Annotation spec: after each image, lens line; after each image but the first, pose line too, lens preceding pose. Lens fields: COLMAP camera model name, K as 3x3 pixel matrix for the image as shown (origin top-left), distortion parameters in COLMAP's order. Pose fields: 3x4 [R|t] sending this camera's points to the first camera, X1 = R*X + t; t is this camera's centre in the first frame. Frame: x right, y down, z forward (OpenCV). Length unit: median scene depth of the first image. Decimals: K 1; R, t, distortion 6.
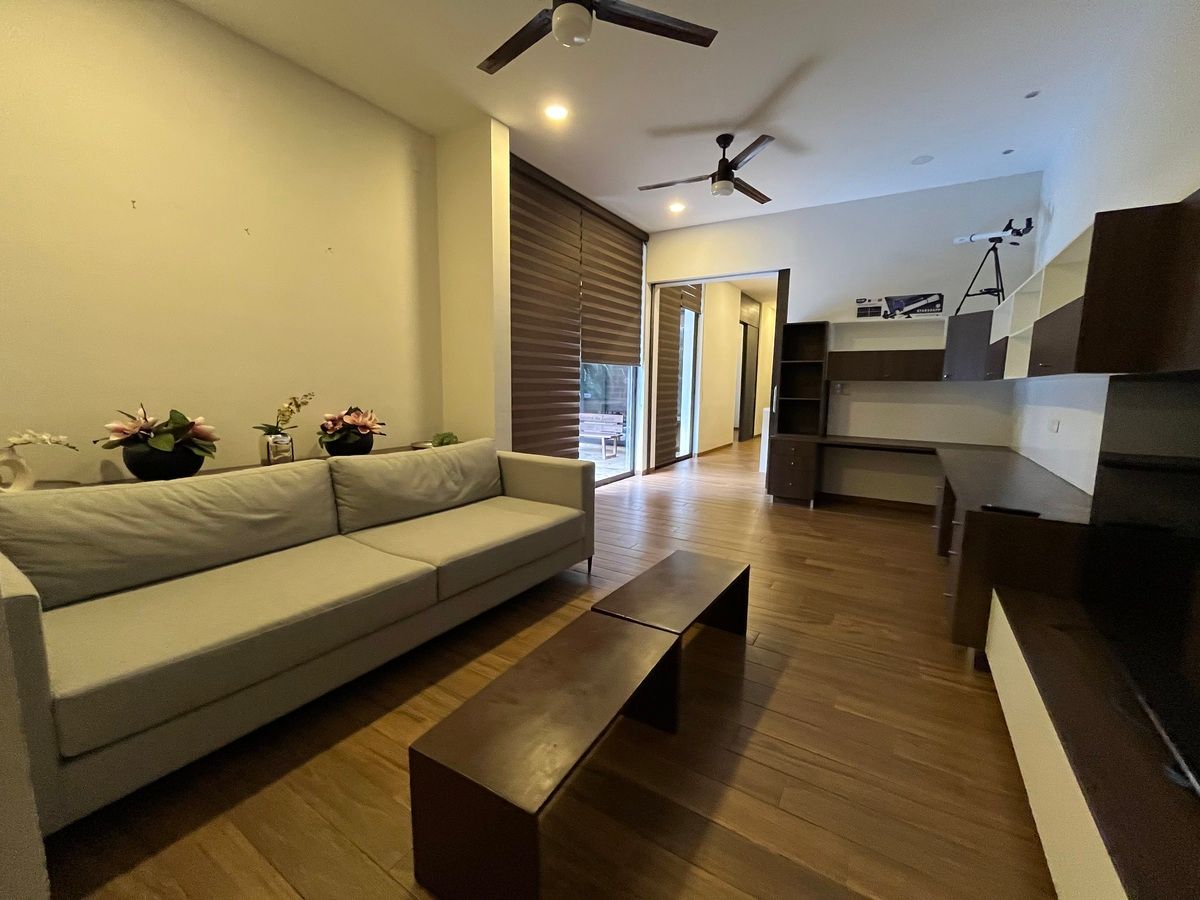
lens RADIAL K [[488.3, 0, 600.1], [0, 488.3, 443.9], [0, 0, 1]] dist [-0.000062, -0.000806]
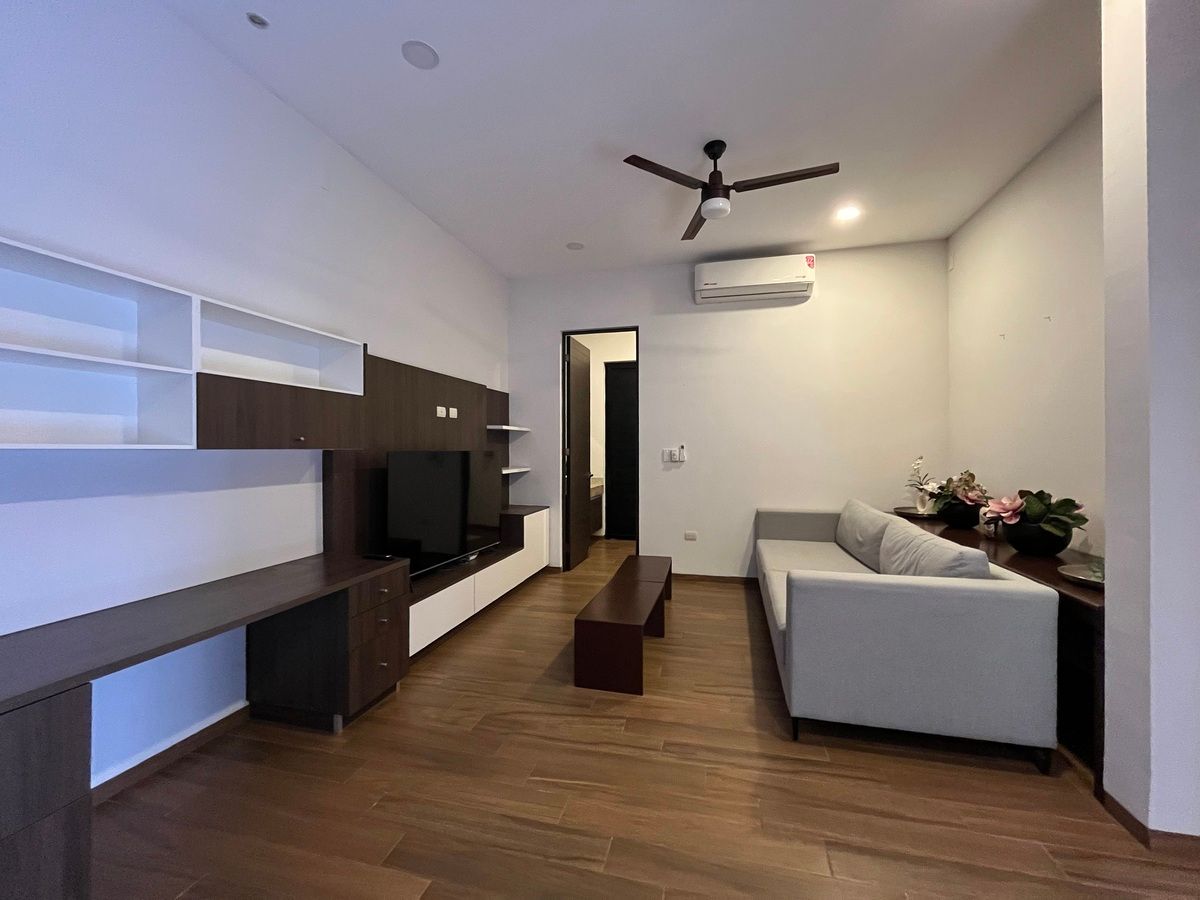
lens RADIAL K [[488.3, 0, 603.6], [0, 488.3, 450.4], [0, 0, 1]] dist [-0.000062, -0.000806]
pose [[-0.950157, -0.009879, -0.311615, 0.575388], [-0.048112, 0.992171, 0.115249, -0.258570], [0.308036, 0.124497, -0.943194, 1.956499]]
